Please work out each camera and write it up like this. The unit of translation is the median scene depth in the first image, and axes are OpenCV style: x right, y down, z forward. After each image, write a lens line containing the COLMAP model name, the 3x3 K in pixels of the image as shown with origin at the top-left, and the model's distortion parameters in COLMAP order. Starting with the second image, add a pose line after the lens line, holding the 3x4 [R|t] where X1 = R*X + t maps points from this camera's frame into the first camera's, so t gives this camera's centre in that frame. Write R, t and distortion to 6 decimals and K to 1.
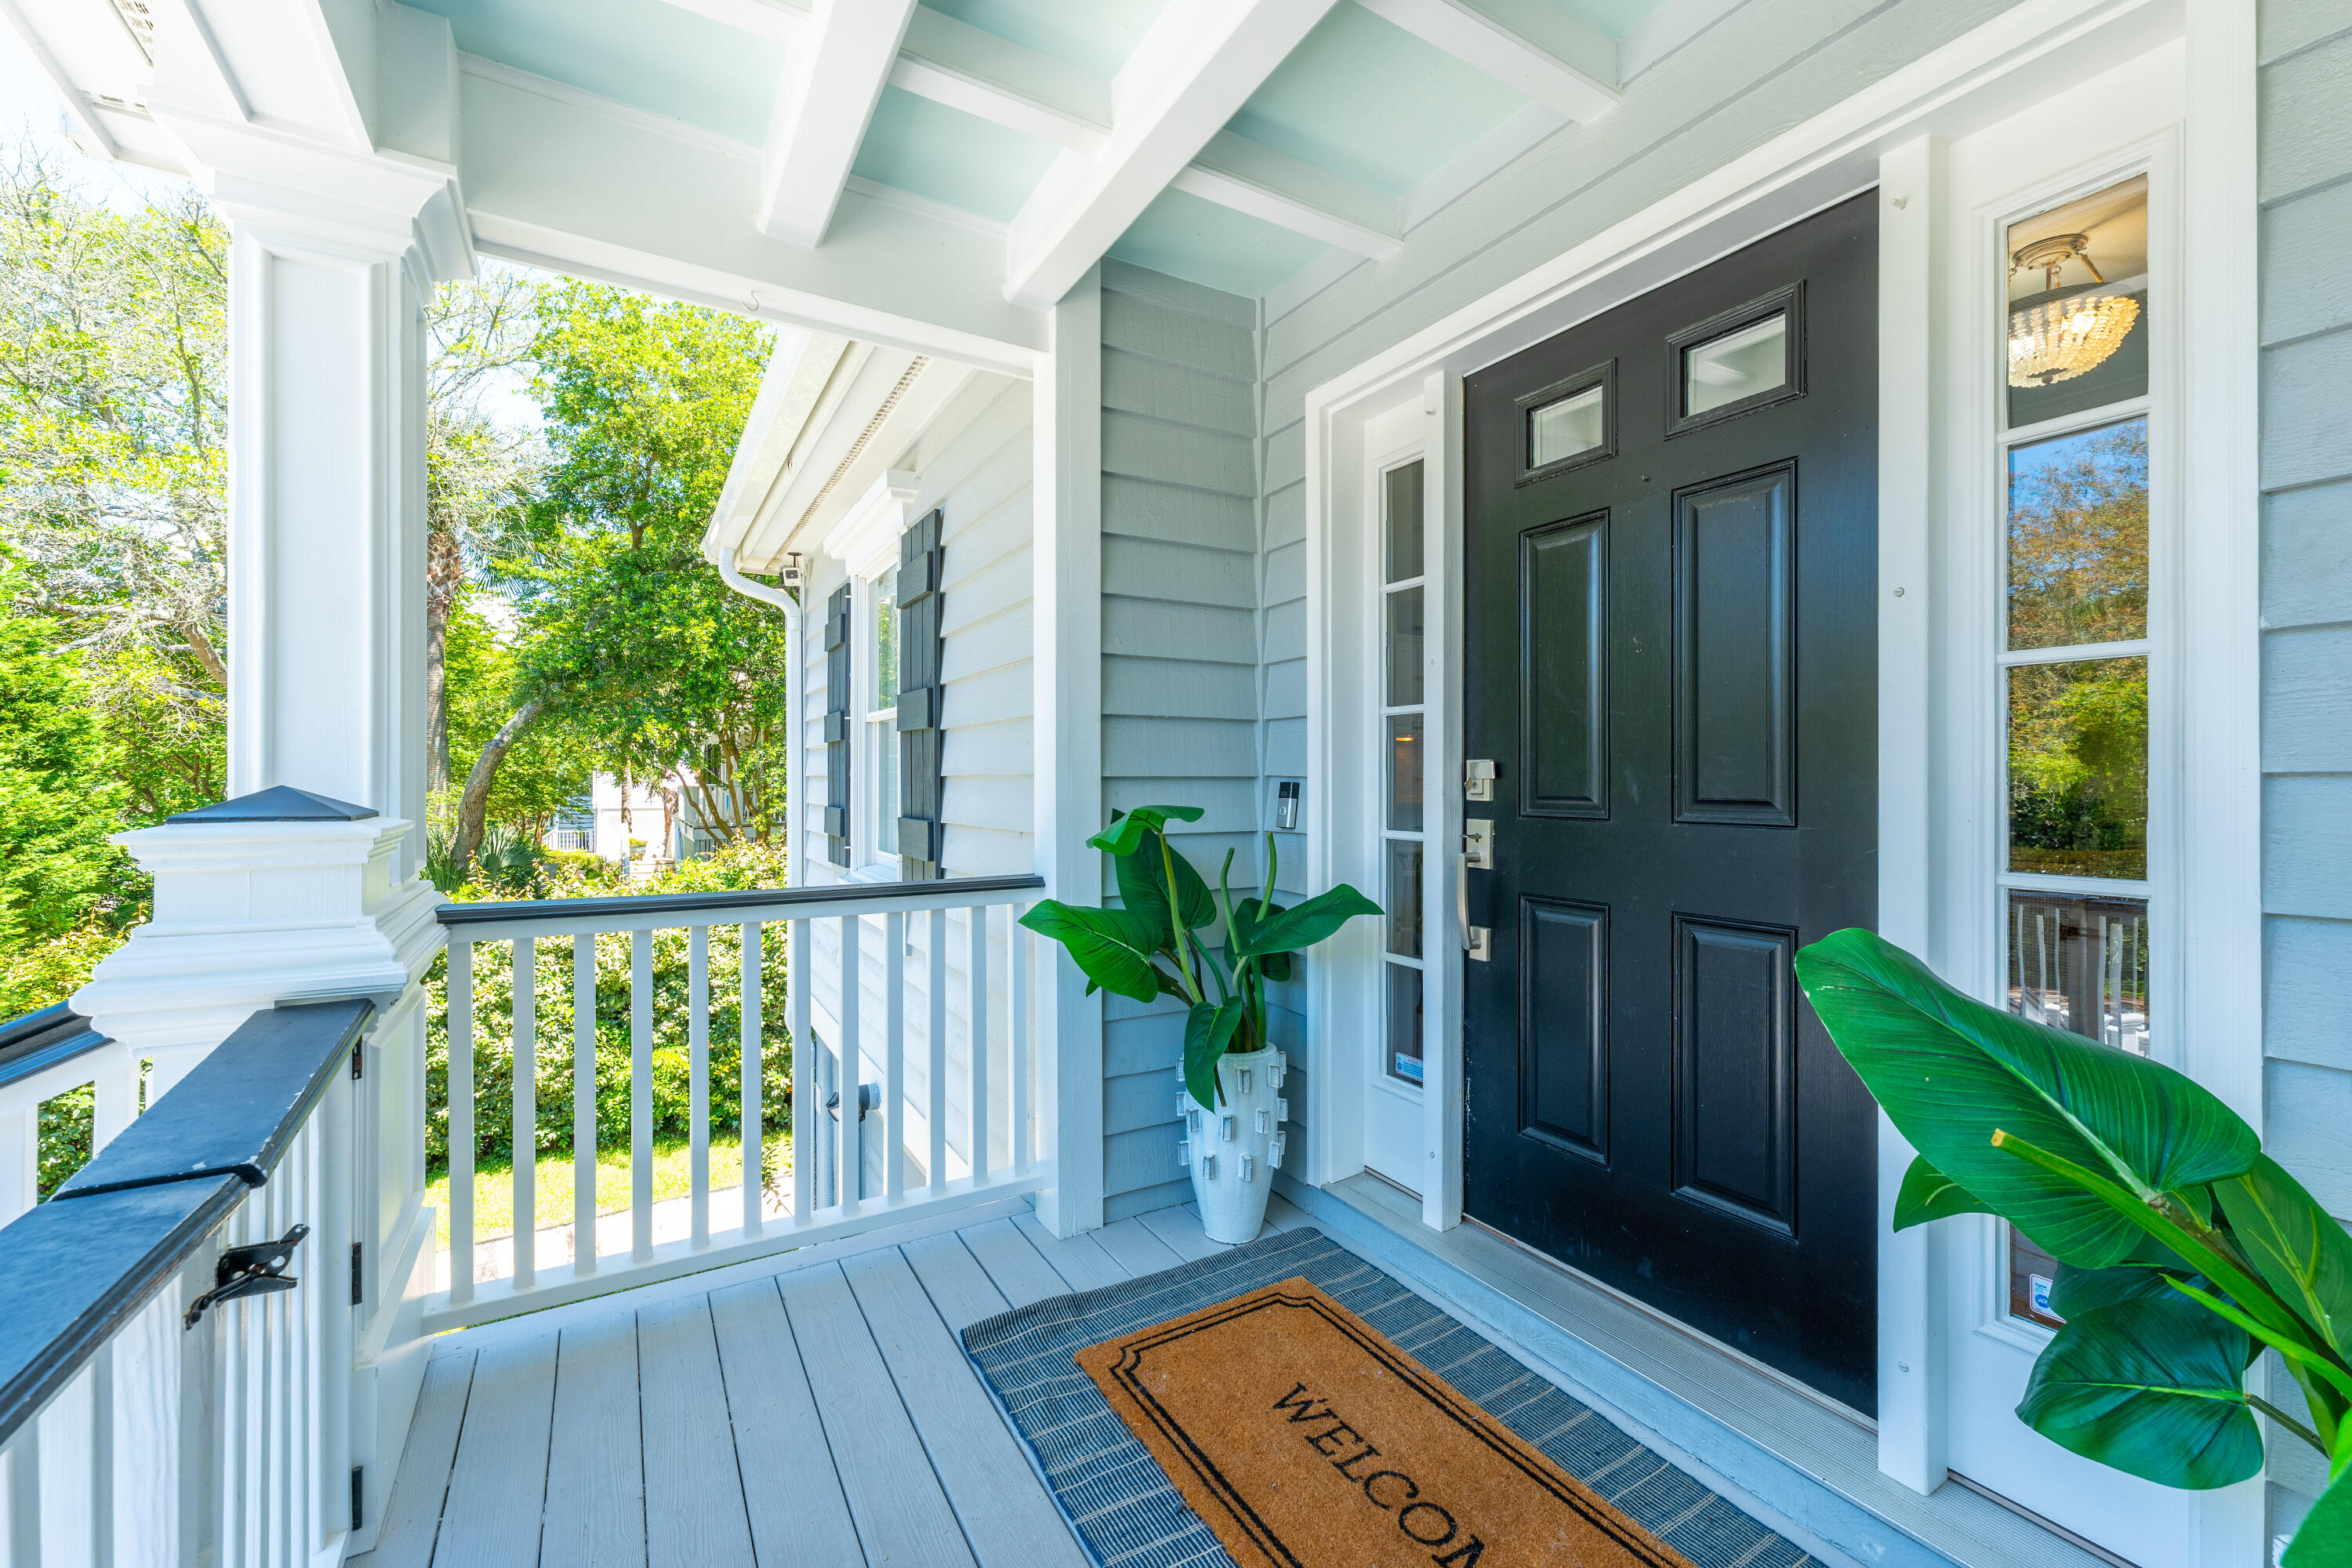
lens RADIAL K [[966.8, 0, 1172.7], [0, 966.8, 774.4], [0, 0, 1]] dist [0.001529, -0.000164]
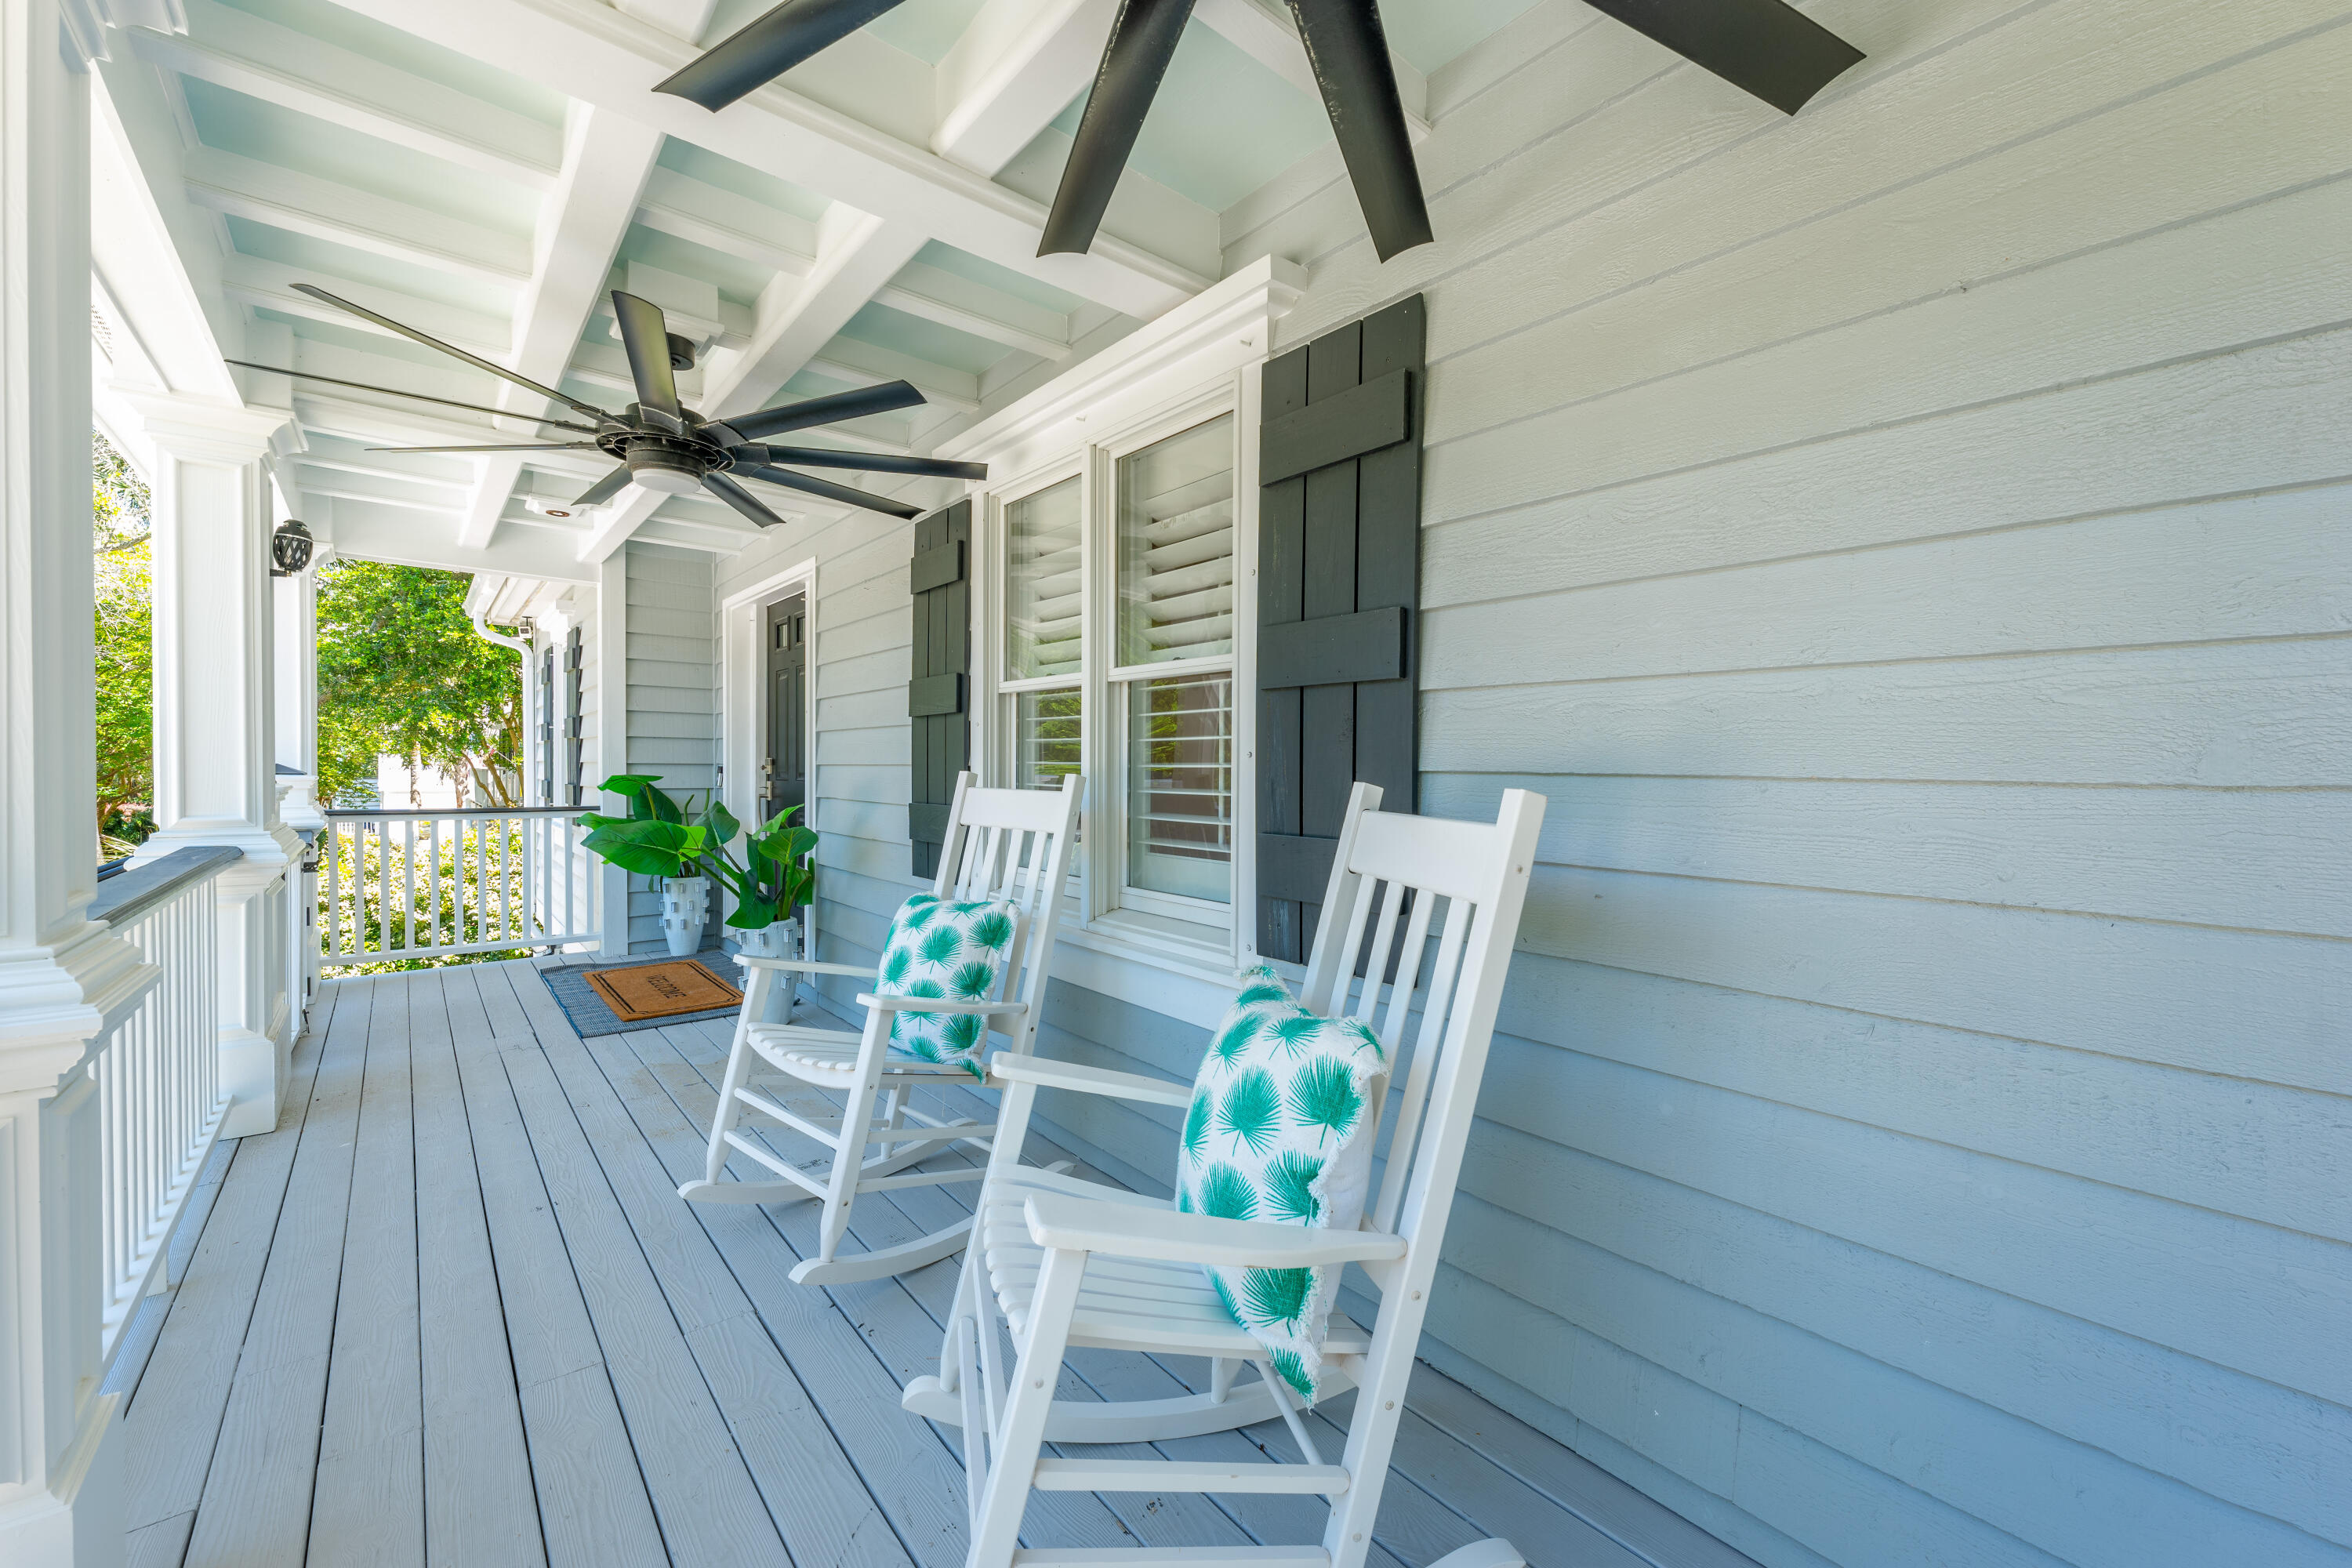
lens RADIAL K [[966.8, 0, 1172.7], [0, 966.8, 774.4], [0, 0, 1]] dist [0.001529, -0.000164]
pose [[0.989031, 0.004498, 0.147641, 0.640743], [-0.006572, 0.999886, 0.013564, -0.007733], [-0.147564, -0.014386, 0.988948, -1.091246]]
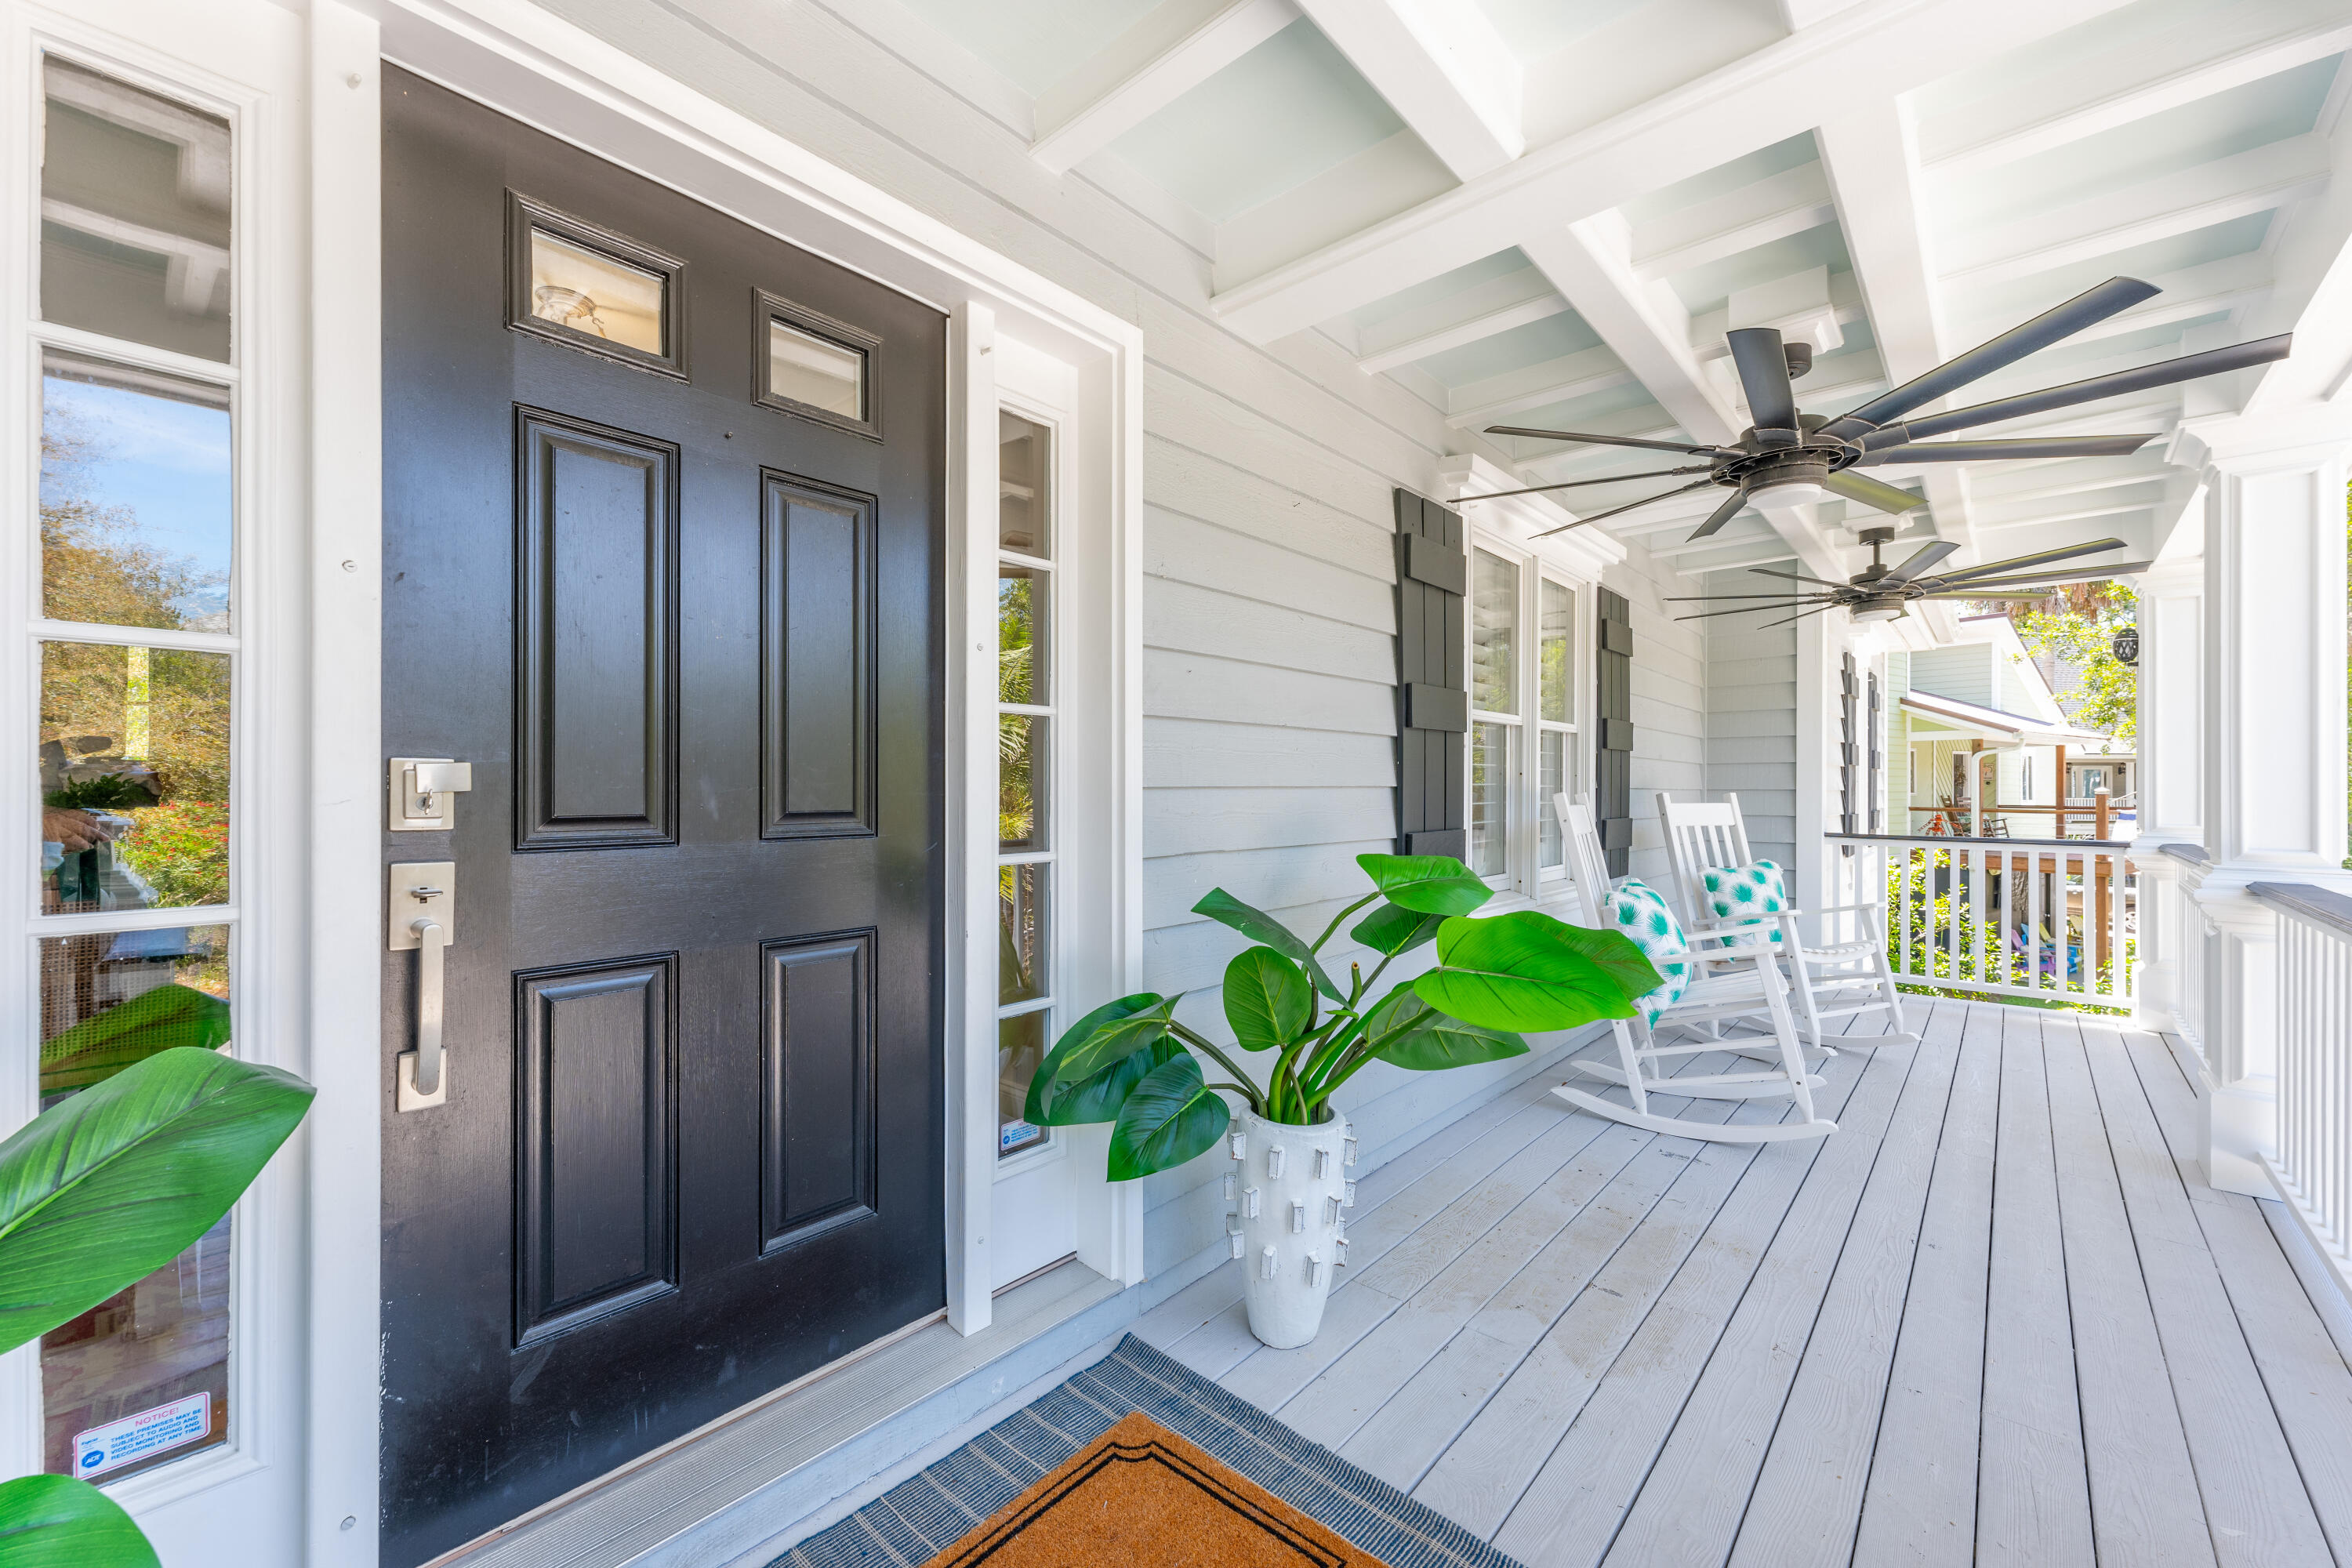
lens RADIAL K [[1015.7, 0, 1176.0], [0, 1015.7, 784.0], [0, 0, 1]] dist [-0.001343, -0.000220]
pose [[-0.352141, 0.005834, 0.935929, -0.258441], [-0.000155, 0.999980, -0.006291, 0.002231], [-0.935947, -0.002360, -0.352133, 0.510421]]
